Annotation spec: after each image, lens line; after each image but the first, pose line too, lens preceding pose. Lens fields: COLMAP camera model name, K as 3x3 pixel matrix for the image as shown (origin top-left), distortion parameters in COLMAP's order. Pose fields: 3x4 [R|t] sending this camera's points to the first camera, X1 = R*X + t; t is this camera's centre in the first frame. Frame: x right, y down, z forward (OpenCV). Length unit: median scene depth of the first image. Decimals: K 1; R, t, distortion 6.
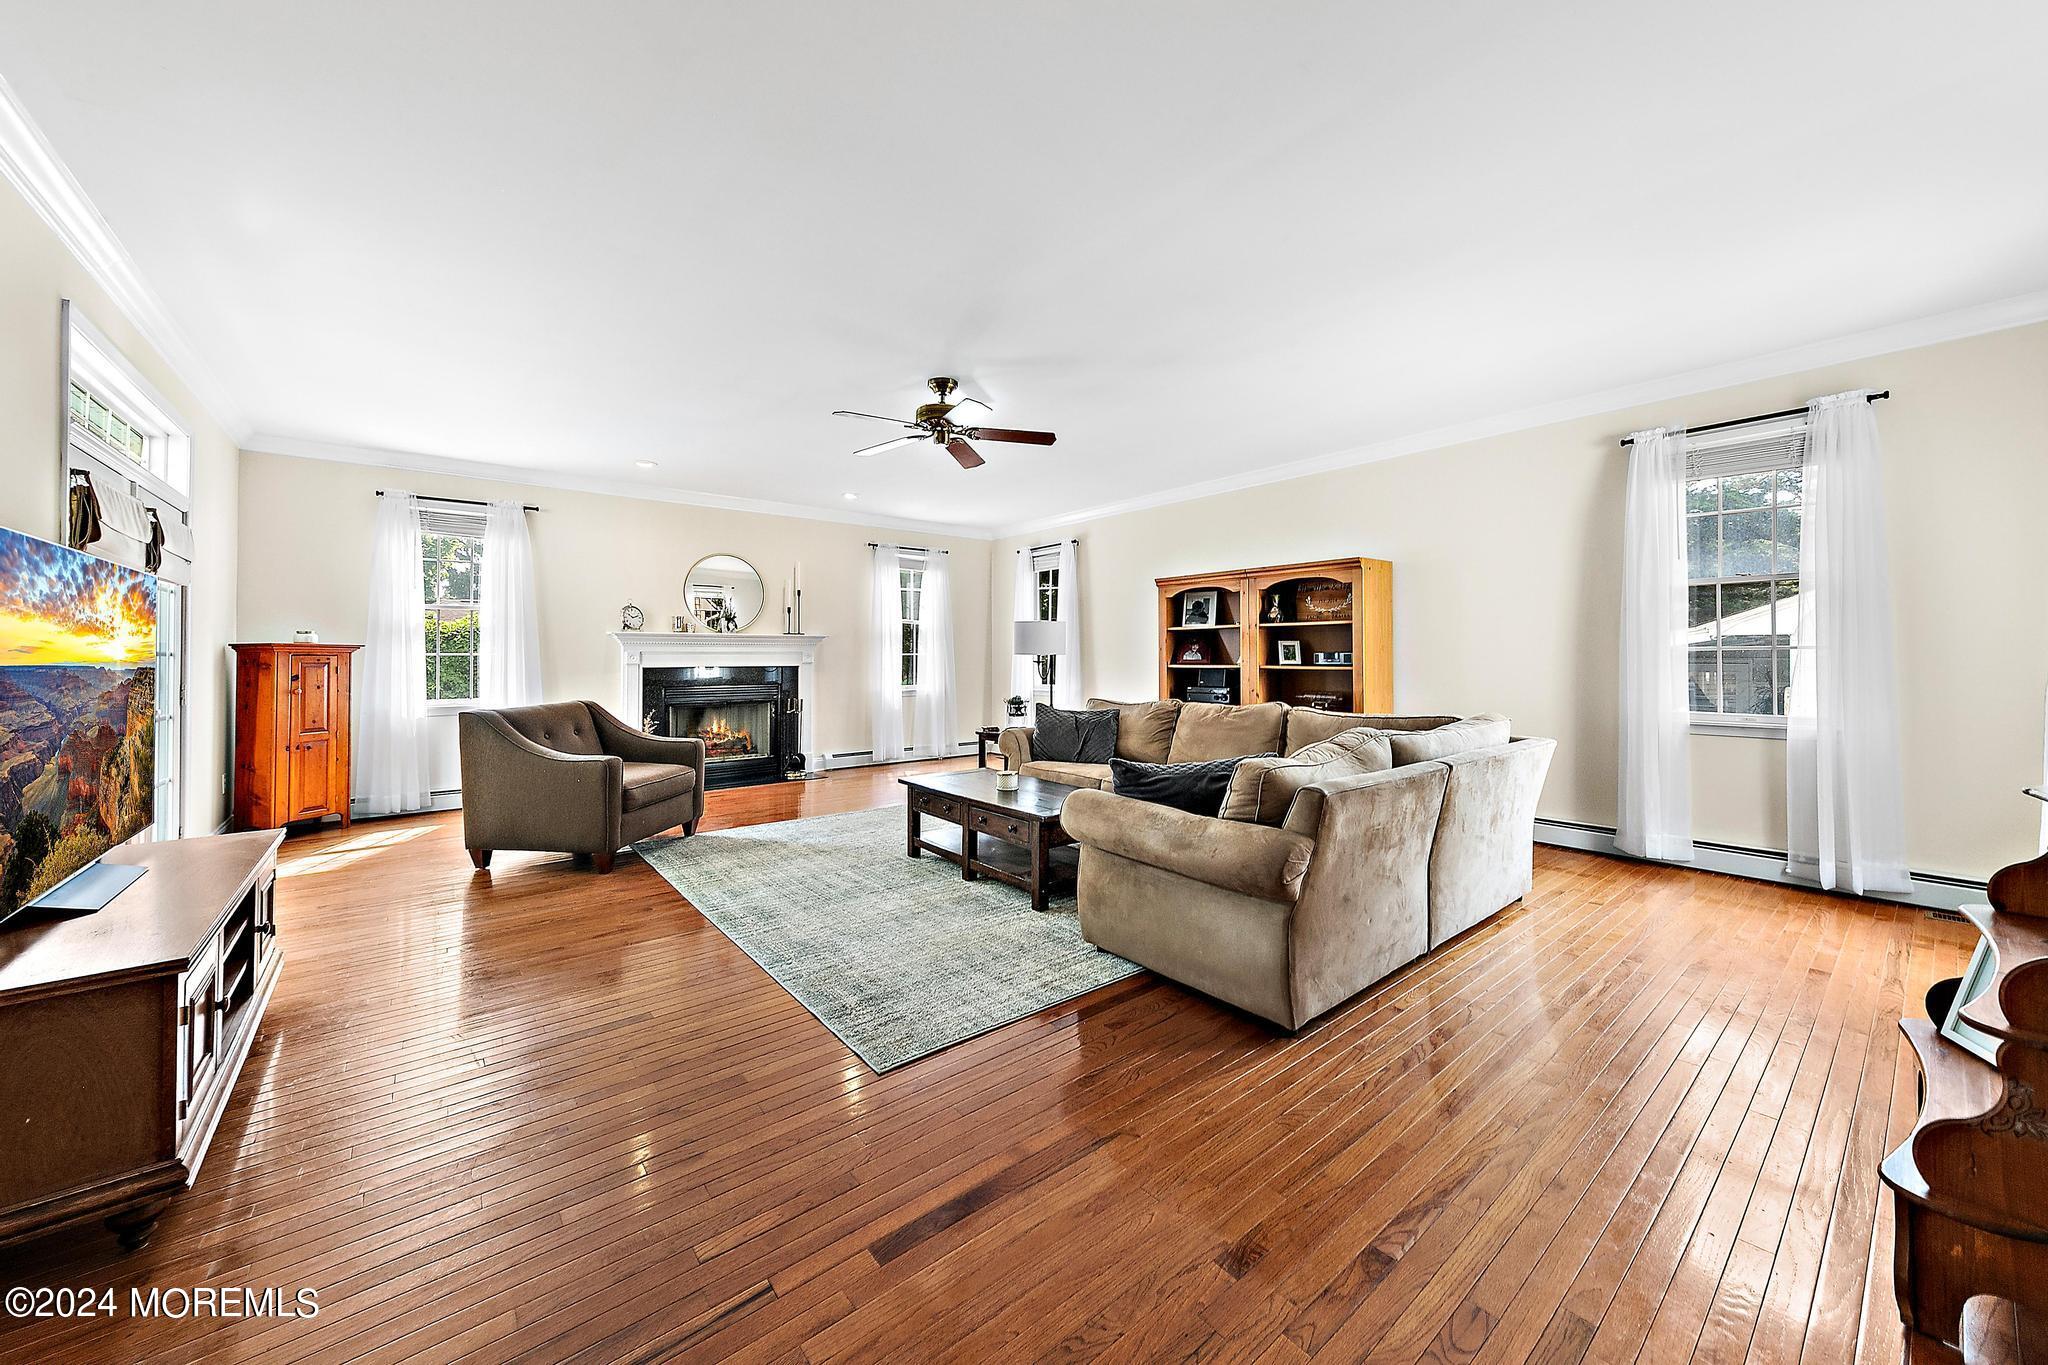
lens RADIAL K [[747.2, 0, 1016.8], [0, 747.2, 642.0], [0, 0, 1]] dist [0.002055, 0.000035]
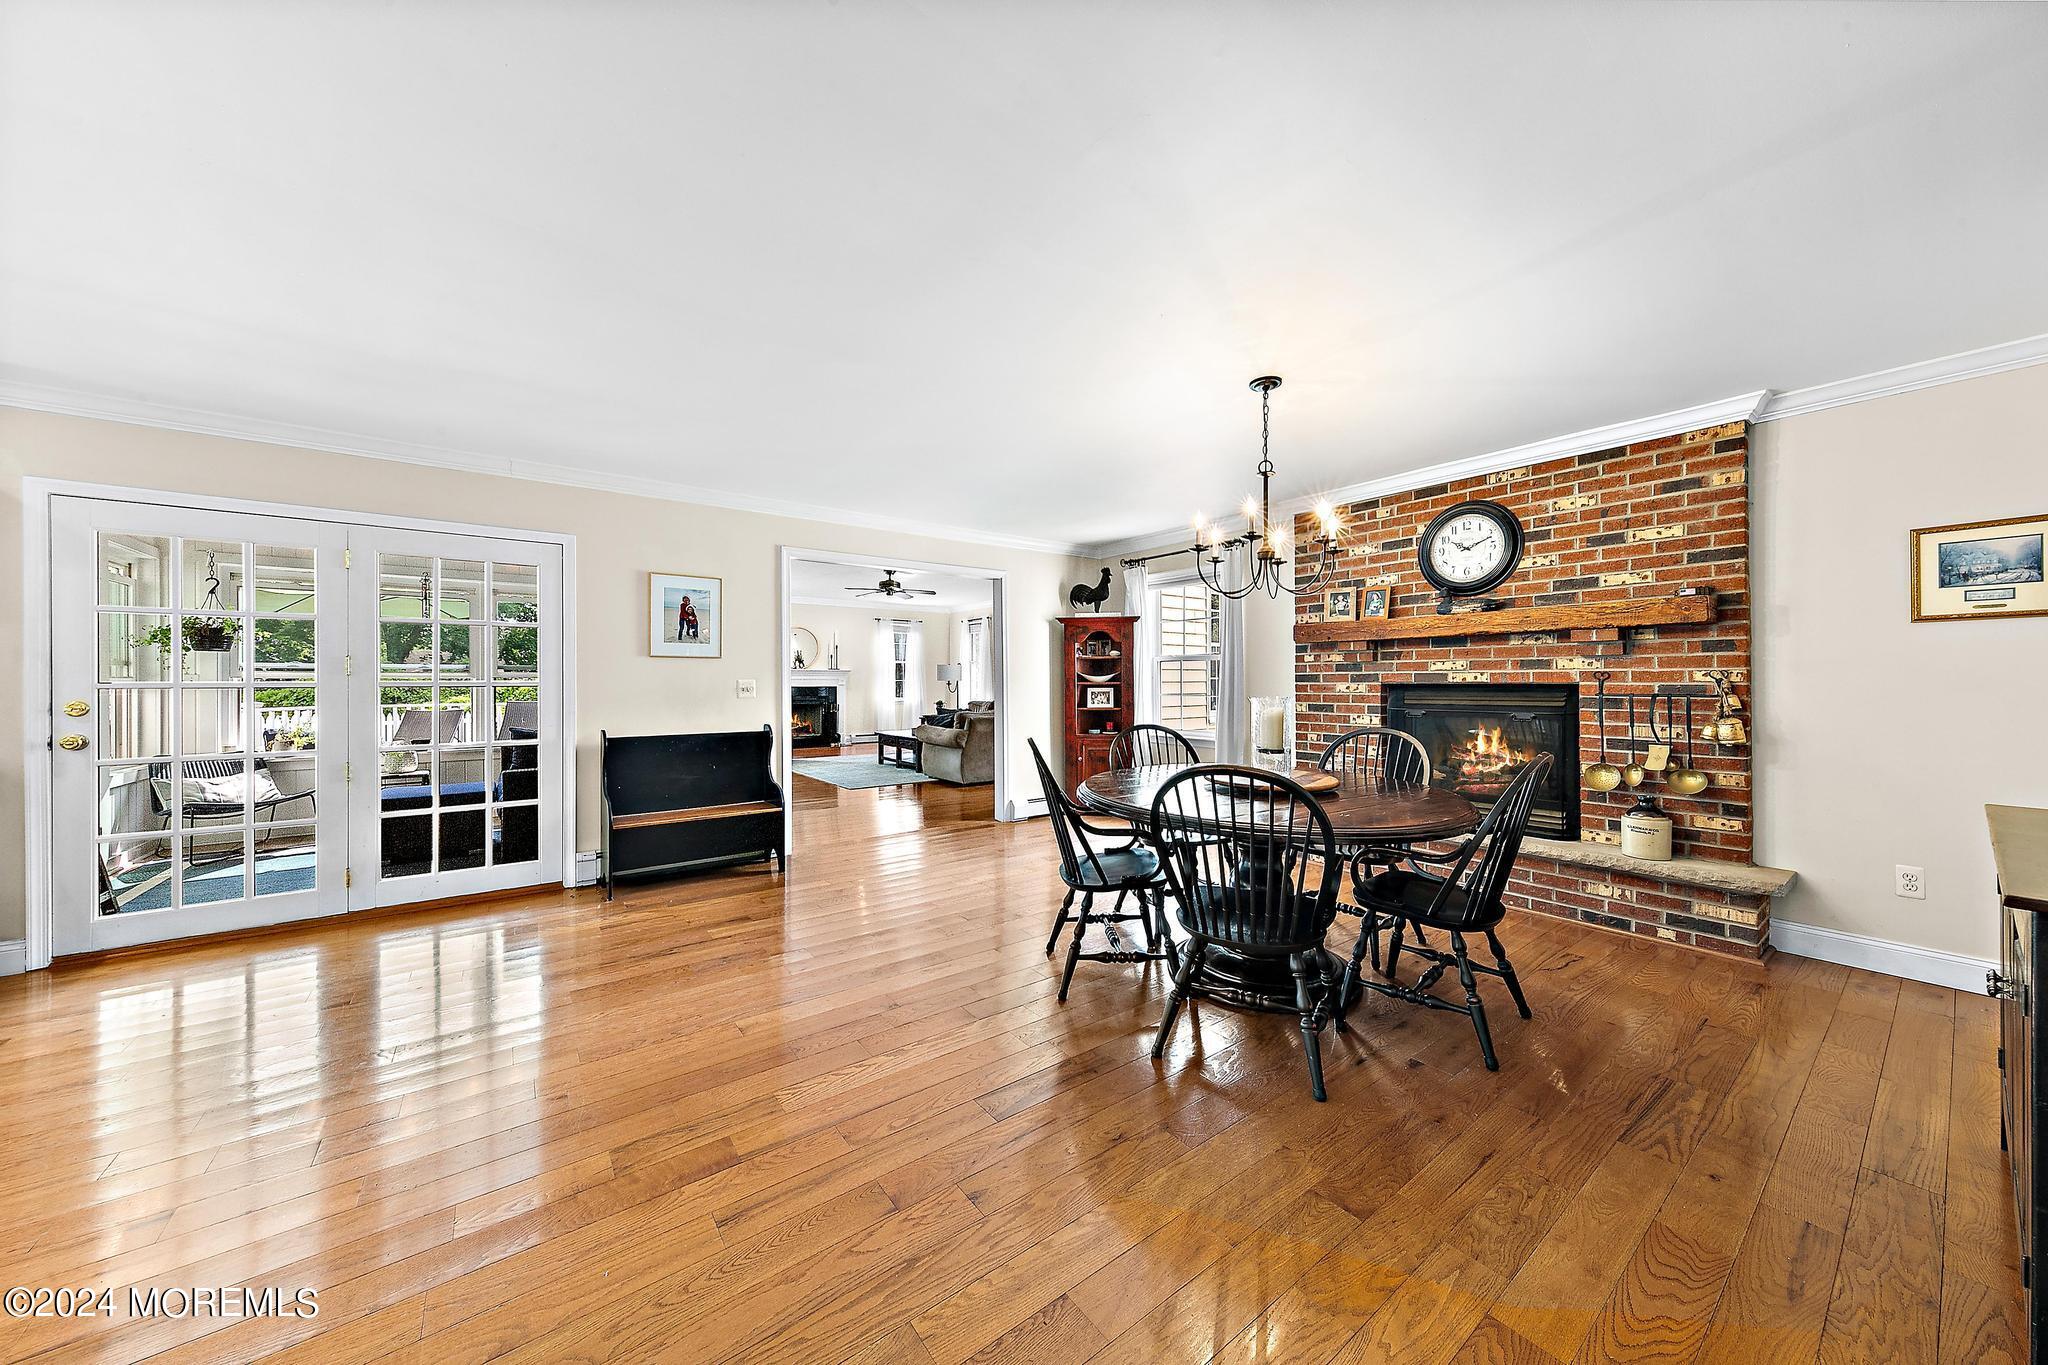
lens RADIAL K [[694.9, 0, 1036.1], [0, 694.9, 682.4], [0, 0, 1]] dist [0.006805, -0.000867]
pose [[0.999816, 0.001141, -0.019171, 0.353296], [-0.000731, 0.999771, 0.021375, -0.023530], [0.019191, -0.021357, 0.999588, -1.071209]]
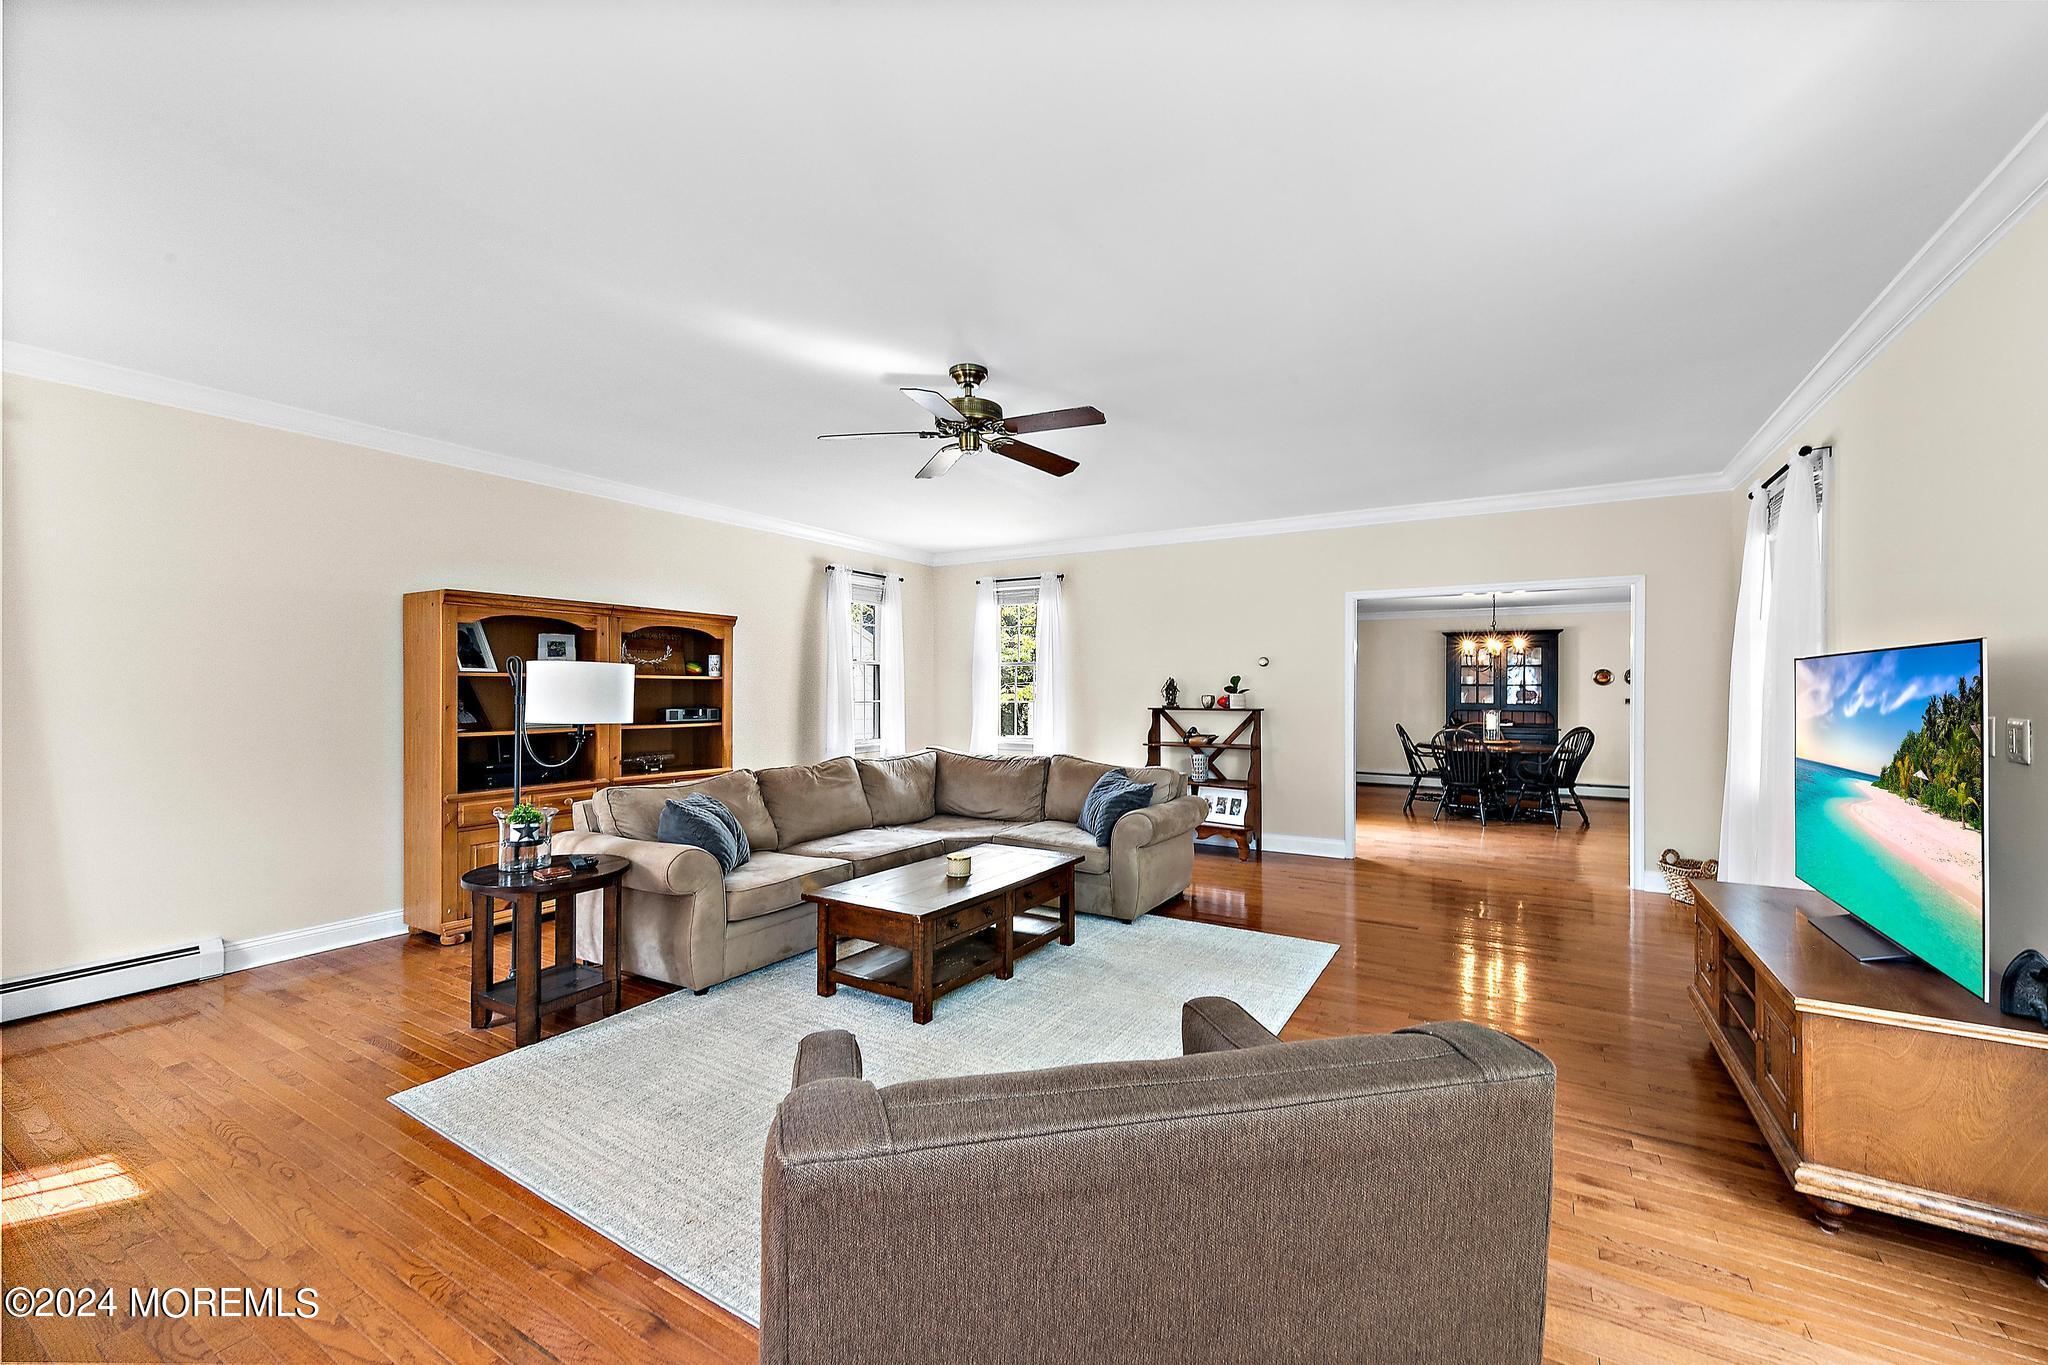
lens RADIAL K [[821.3, 0, 1020.1], [0, 821.3, 685.3], [0, 0, 1]] dist [-0.000753, -0.000204]
pose [[-0.335898, 0.006189, 0.941878, -0.750621], [-0.013548, 0.999843, -0.011402, -0.009782], [-0.941801, -0.016591, -0.335761, 1.011208]]
